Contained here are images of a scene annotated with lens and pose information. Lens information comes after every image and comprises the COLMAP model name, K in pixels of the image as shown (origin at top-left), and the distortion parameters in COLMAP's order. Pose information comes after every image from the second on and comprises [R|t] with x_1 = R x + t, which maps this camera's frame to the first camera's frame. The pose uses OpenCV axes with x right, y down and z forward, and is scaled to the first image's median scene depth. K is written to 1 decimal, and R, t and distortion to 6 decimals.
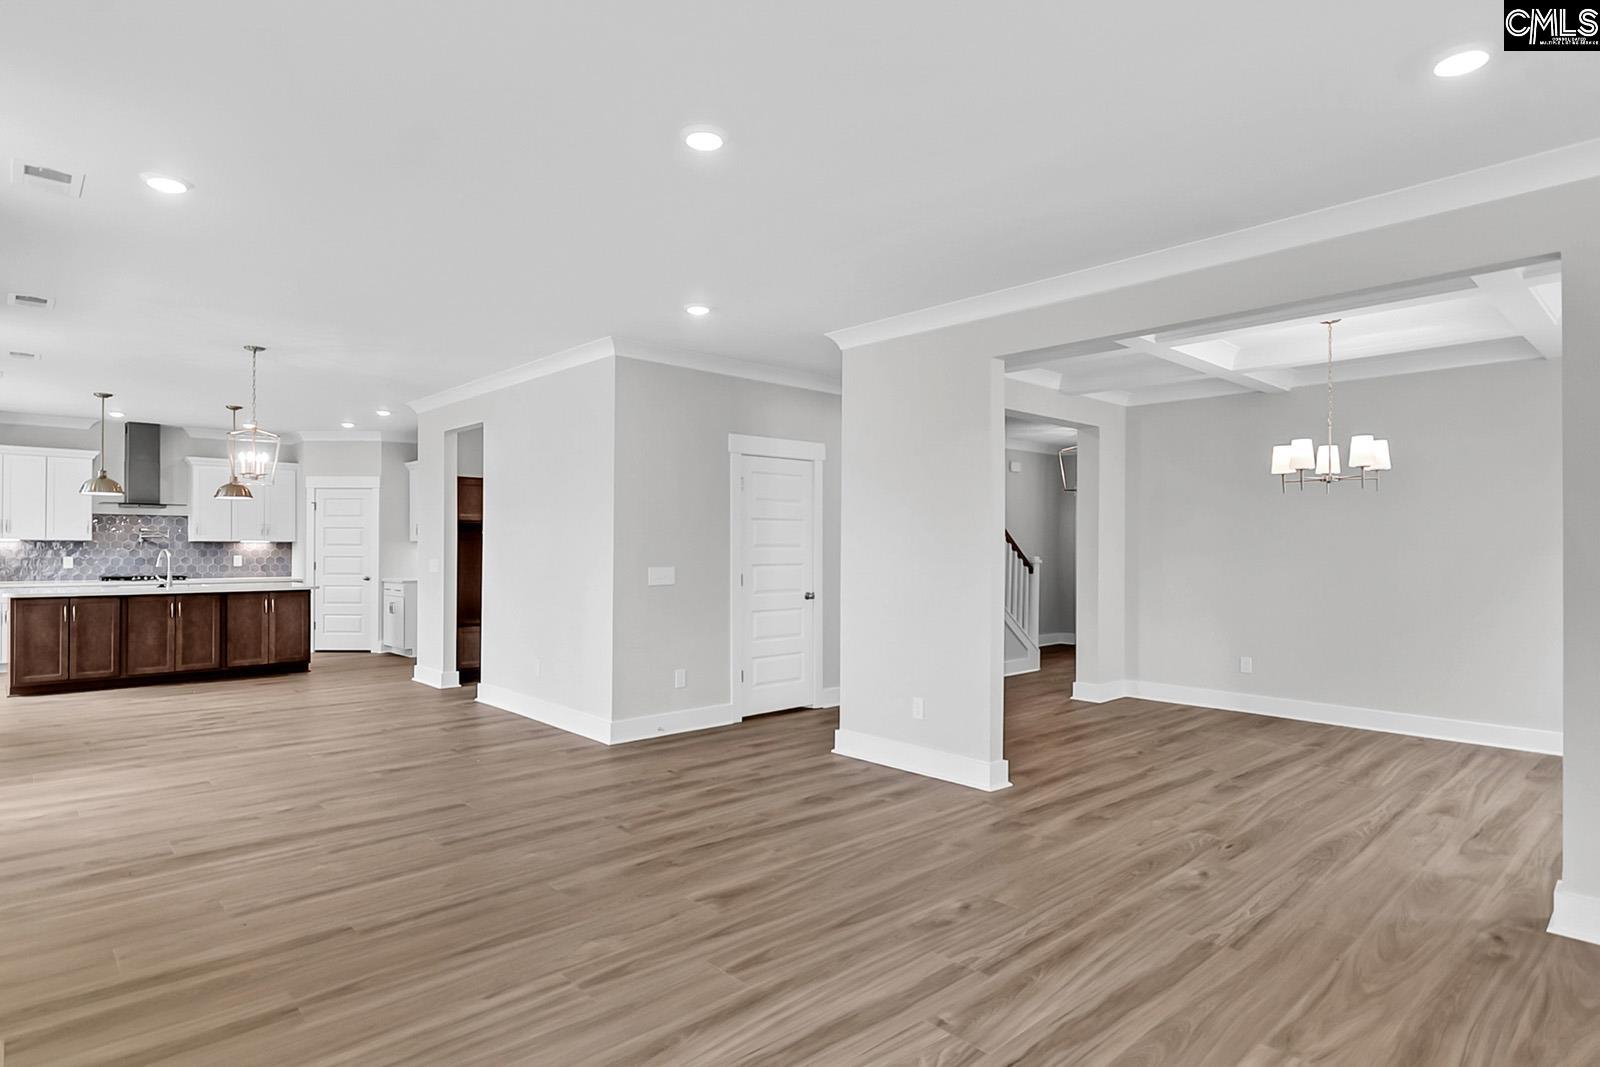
lens RADIAL K [[853.3, 0, 798.7], [0, 853.3, 549.4], [0, 0, 1]] dist [0.005028, 0.001905]
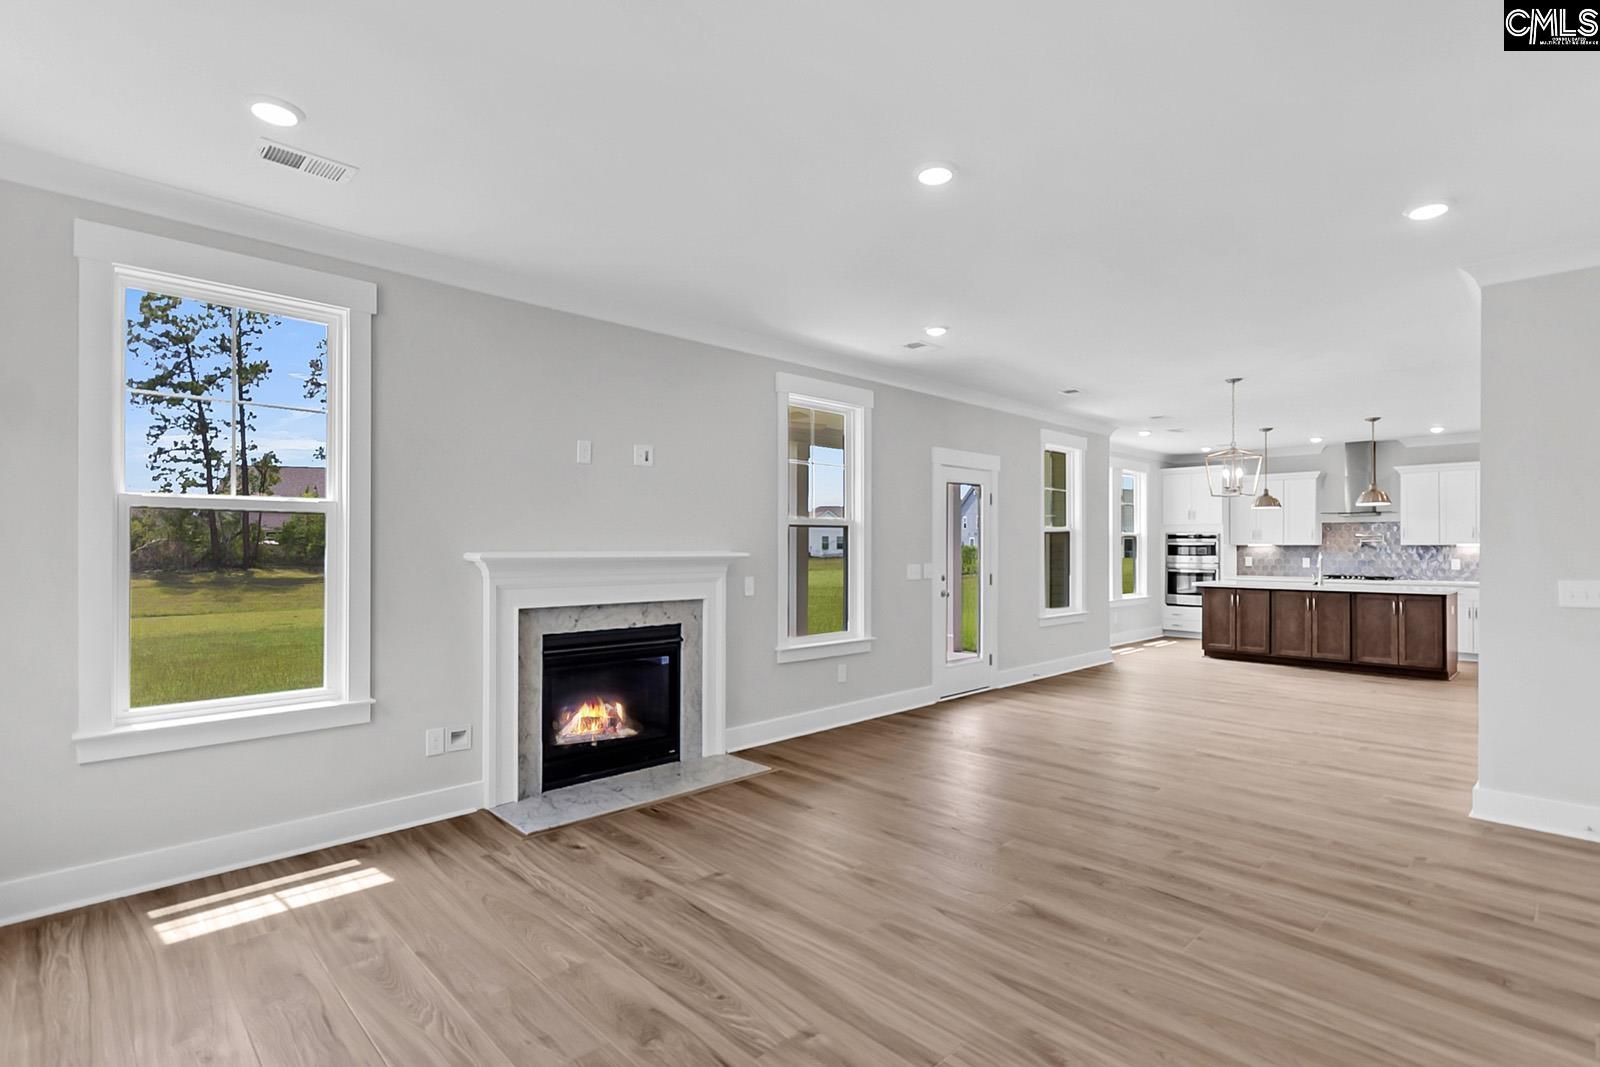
lens RADIAL K [[768.7, 0, 793.1], [0, 768.7, 545.4], [0, 0, 1]] dist [0.001633, 0.001071]
pose [[0.022043, -0.005641, -0.999741, 0.557729], [-0.005713, 0.999967, -0.005768, 0.001979], [0.999741, 0.005839, 0.022010, 0.513450]]
